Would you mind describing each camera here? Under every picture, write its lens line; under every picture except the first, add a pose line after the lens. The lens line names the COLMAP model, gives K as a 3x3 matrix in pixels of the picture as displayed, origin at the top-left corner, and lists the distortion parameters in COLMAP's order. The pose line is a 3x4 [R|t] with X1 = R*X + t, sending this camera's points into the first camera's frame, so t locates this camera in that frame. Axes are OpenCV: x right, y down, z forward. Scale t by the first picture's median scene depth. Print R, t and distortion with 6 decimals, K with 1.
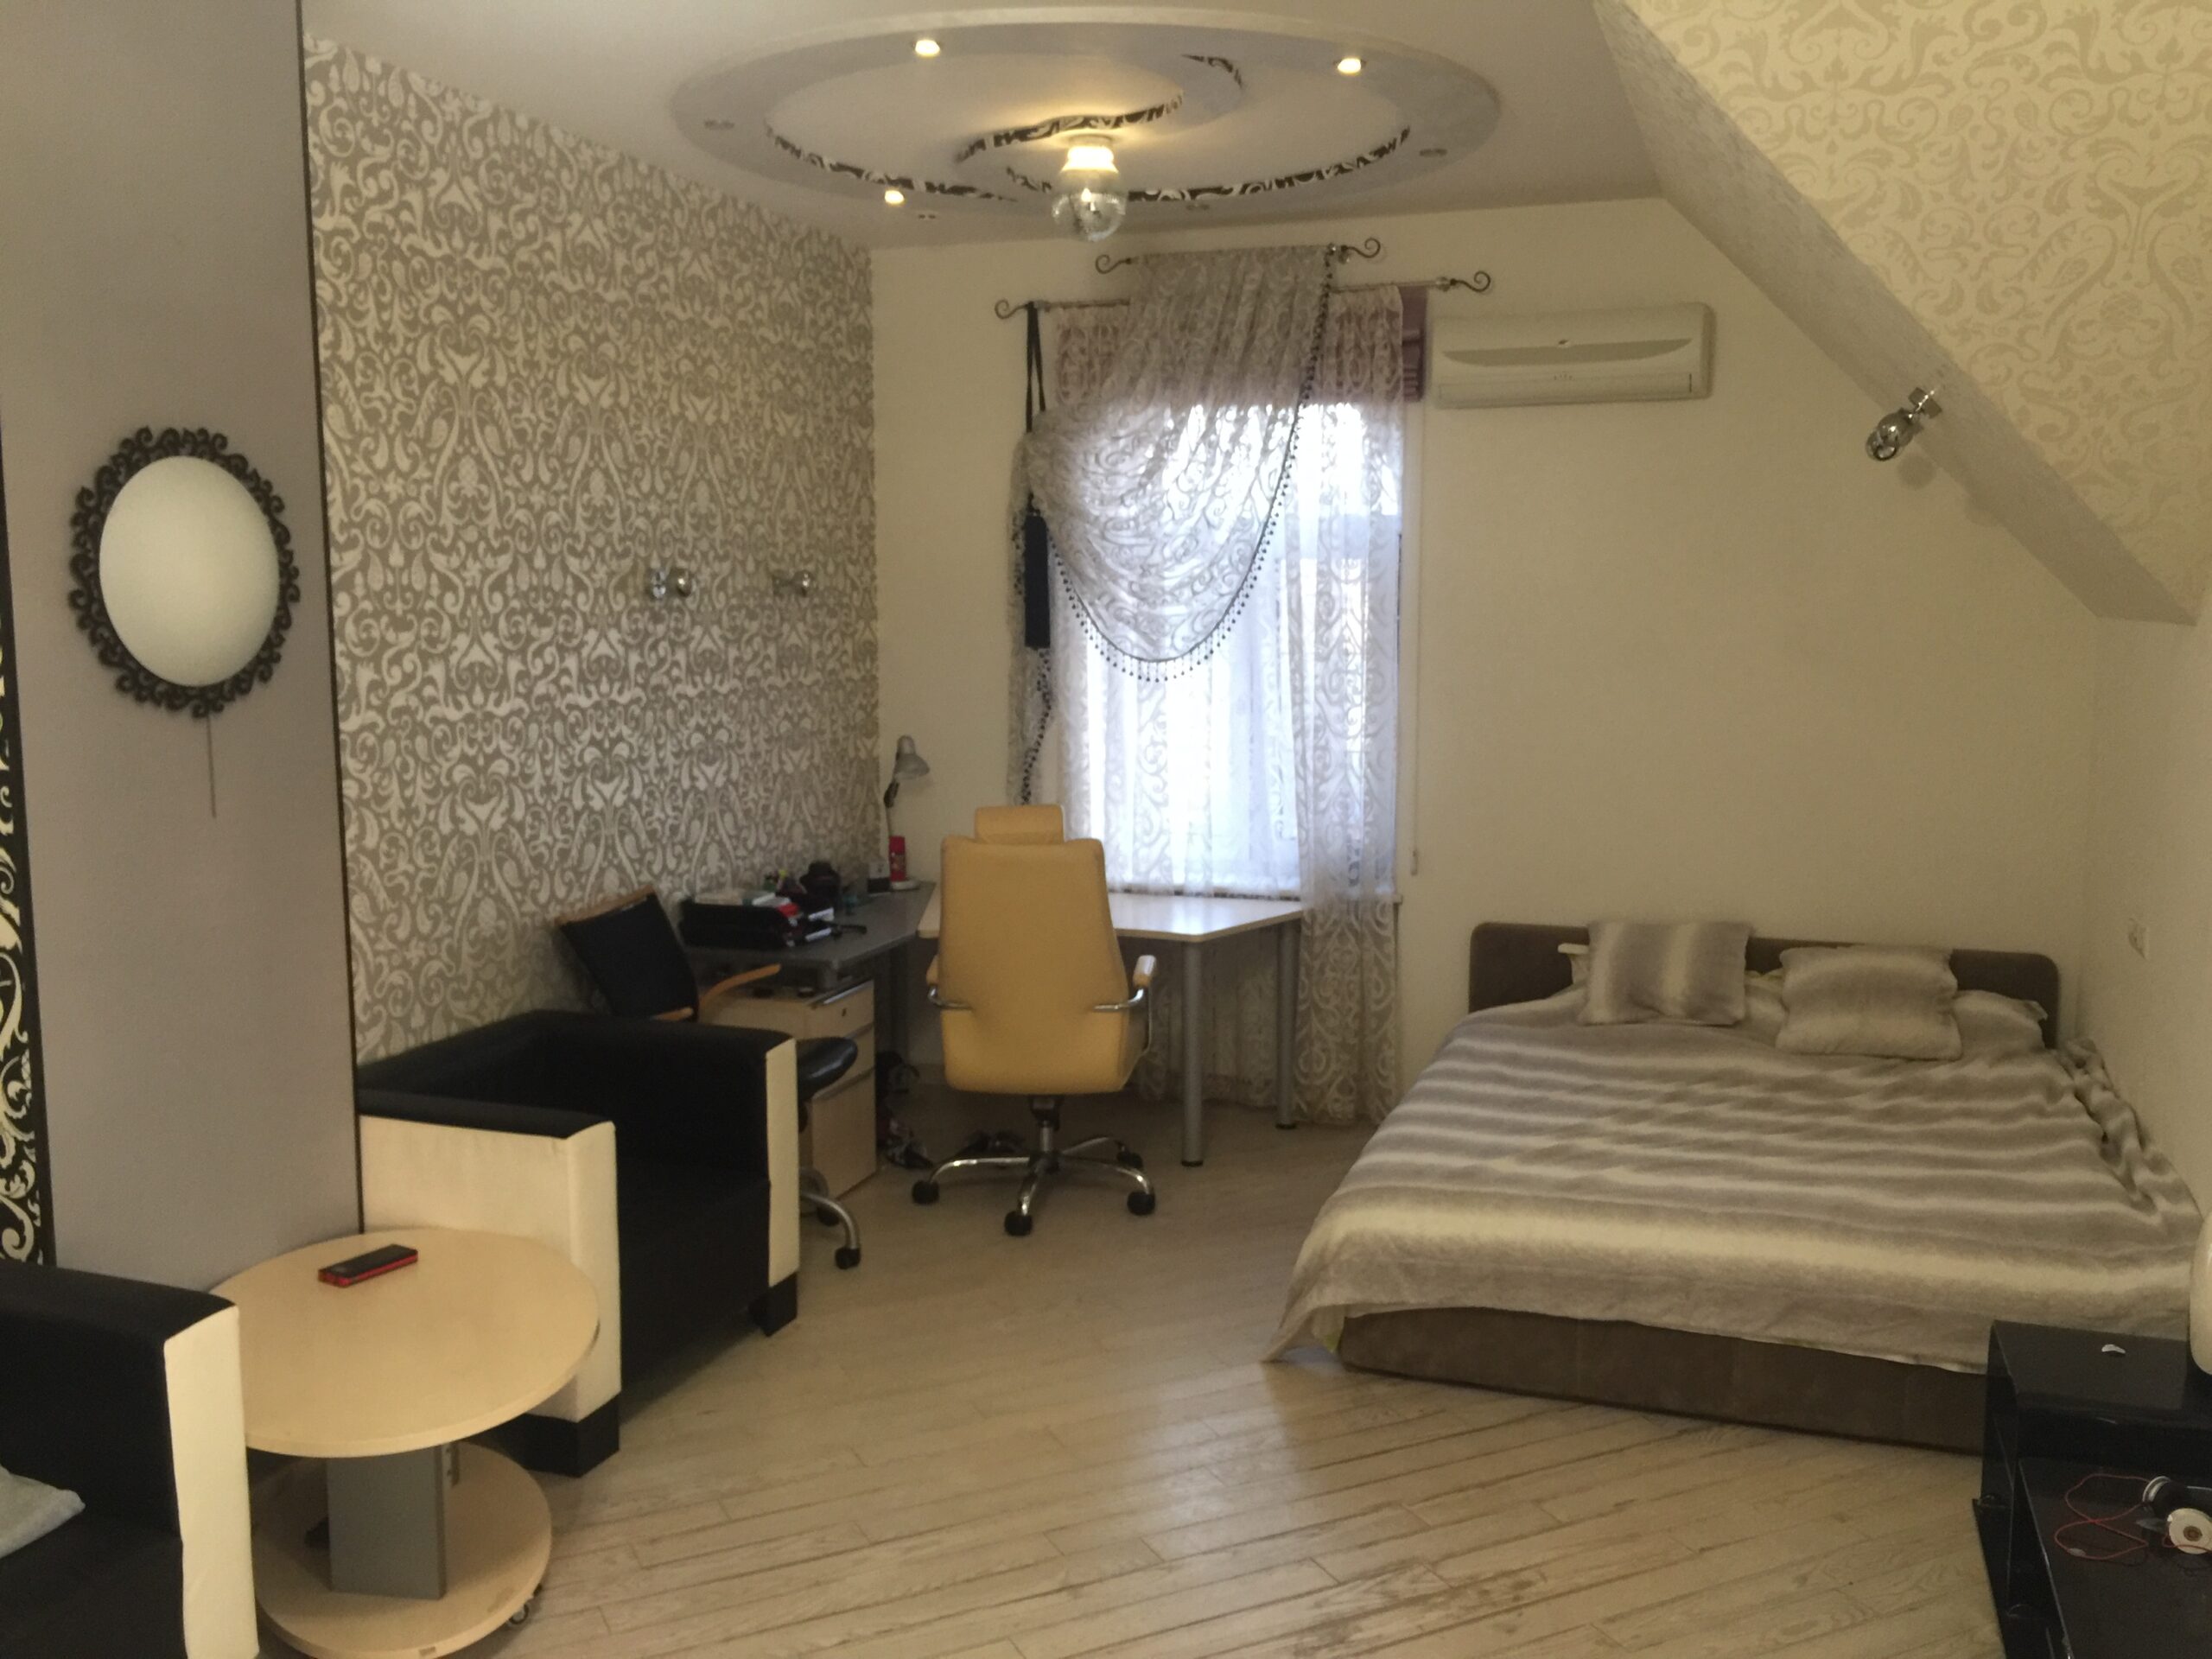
lens RADIAL K [[1890.3, 0, 1107.7], [0, 1890.3, 848.1], [0, 0, 1]] dist [0.063748, -0.069032]
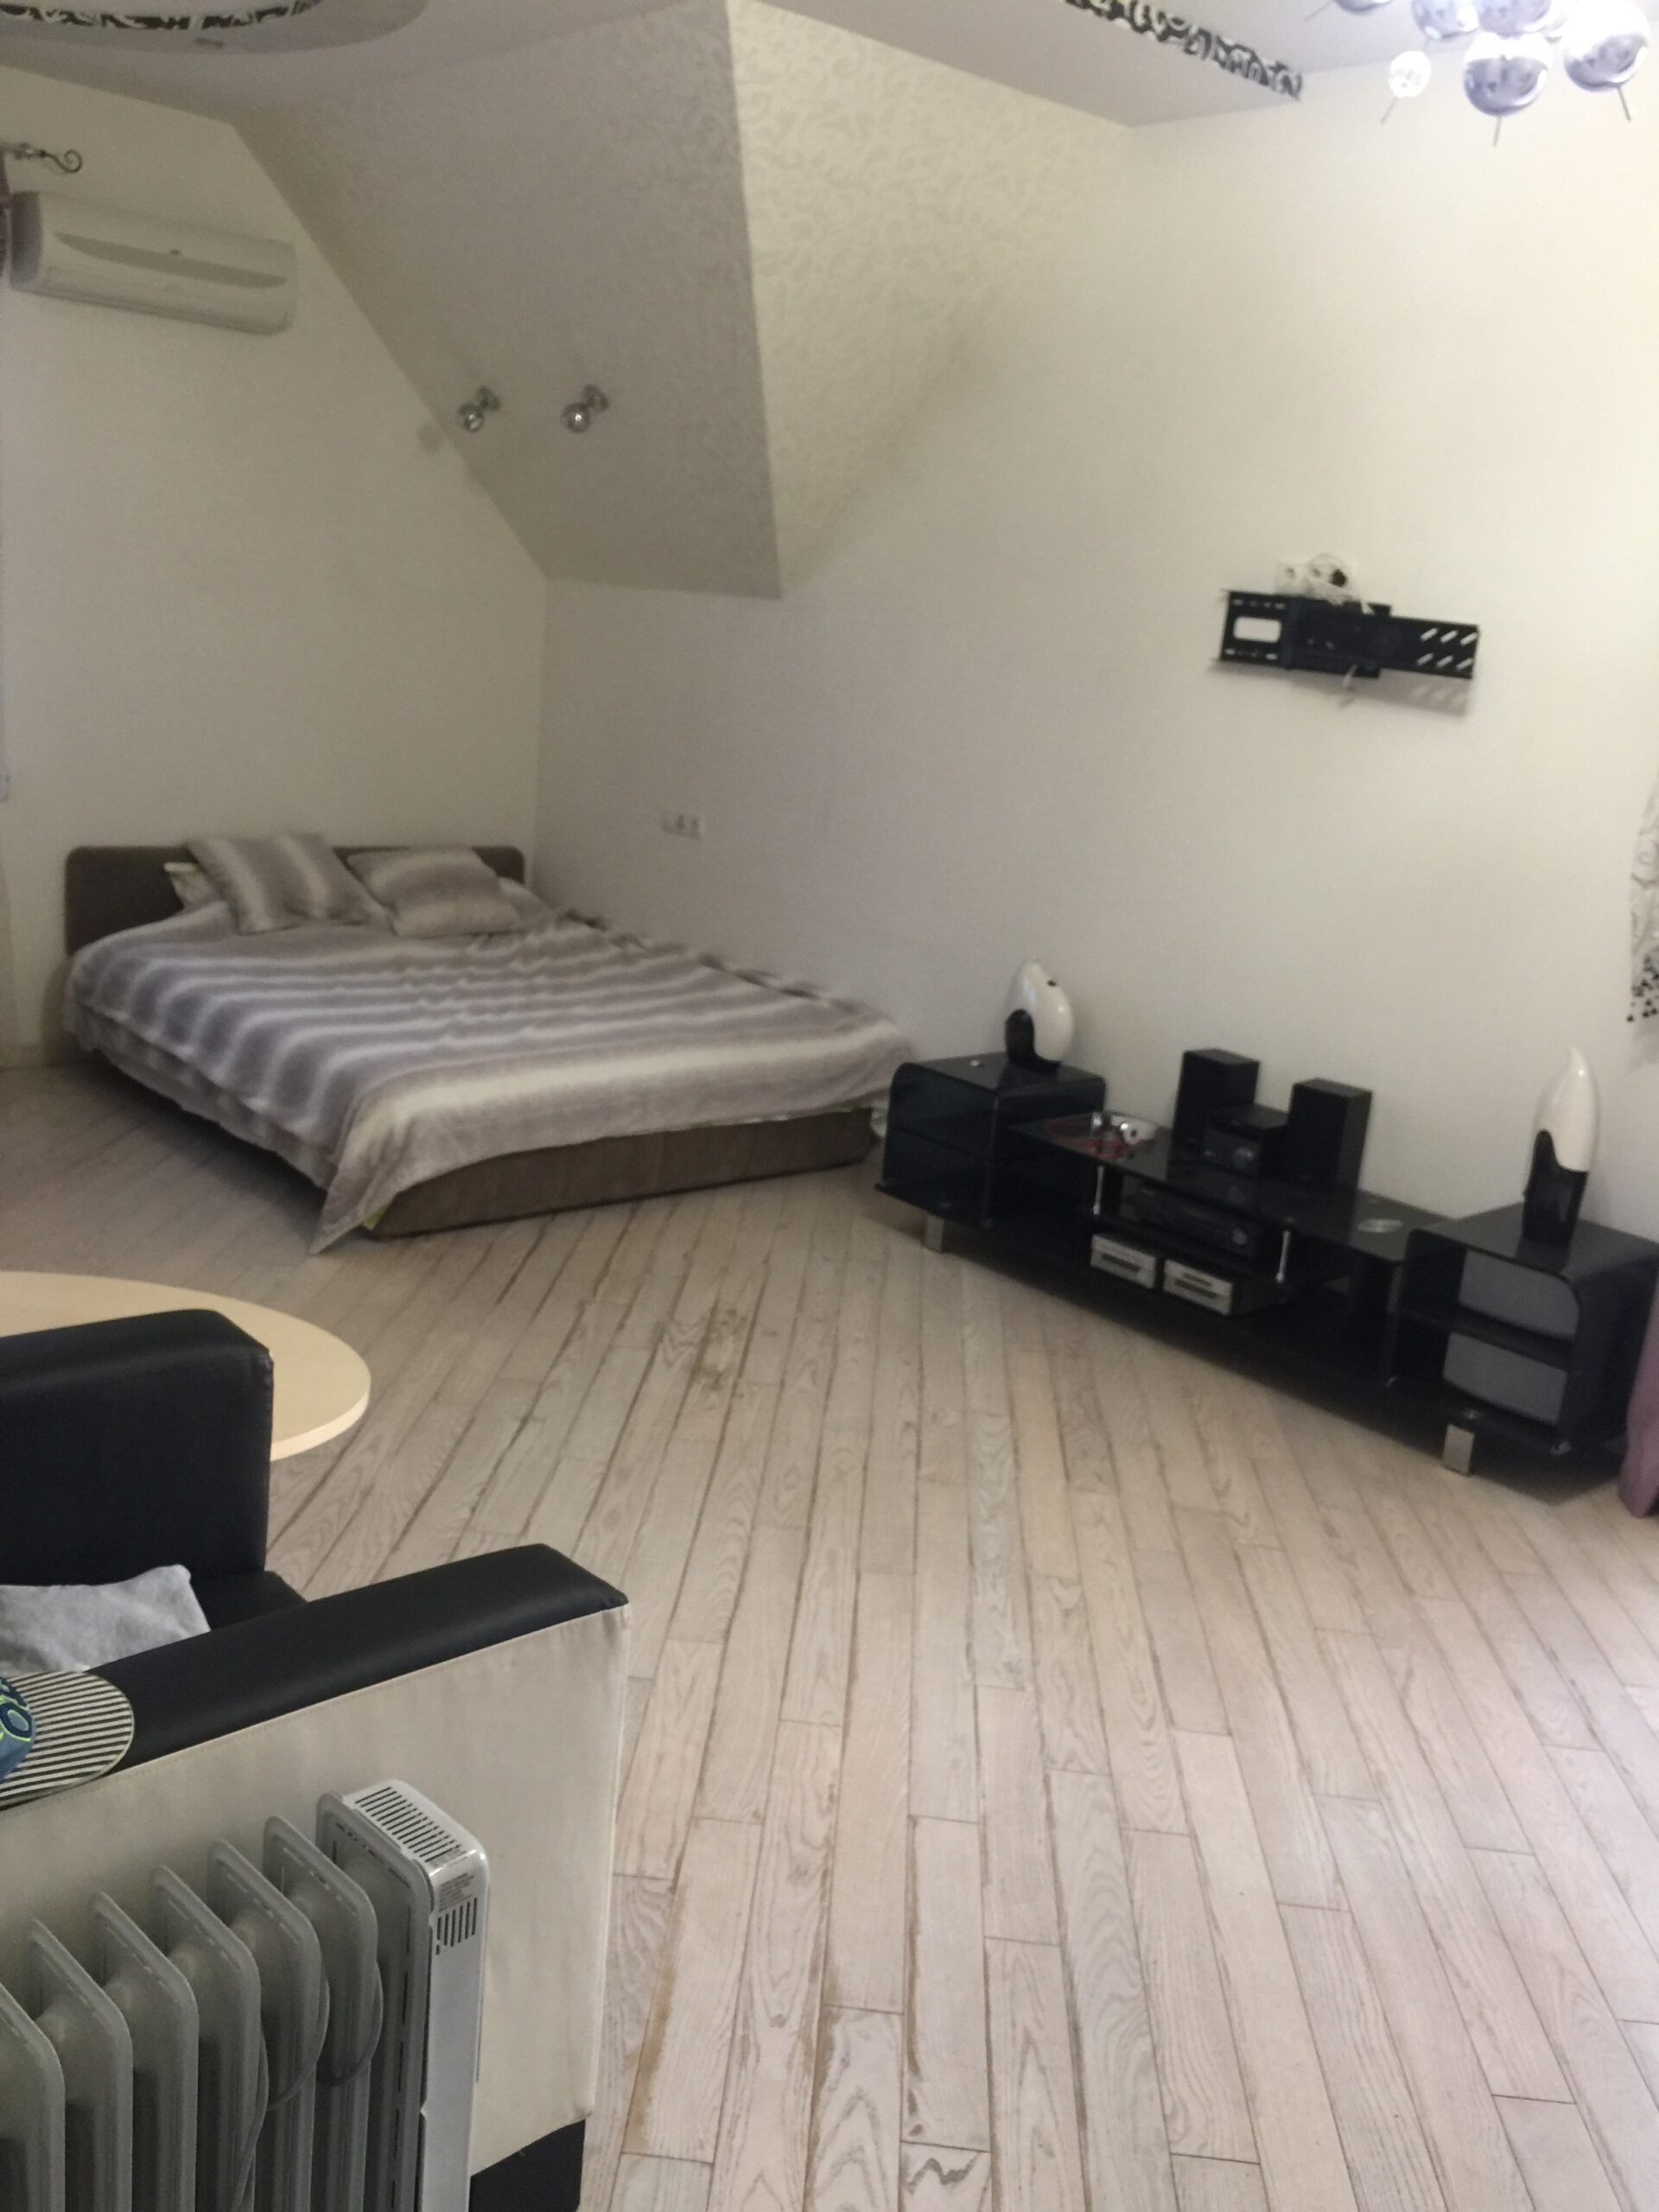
lens RADIAL K [[1890.3, 0, 835.5], [0, 1890.3, 1100.0], [0, 0, 1]] dist [0.063748, -0.069032]
pose [[0.495763, -0.167839, 0.852085, -0.703442], [0.023181, 0.983355, 0.180209, -0.001810], [-0.868148, -0.069589, 0.491402, 0.233357]]
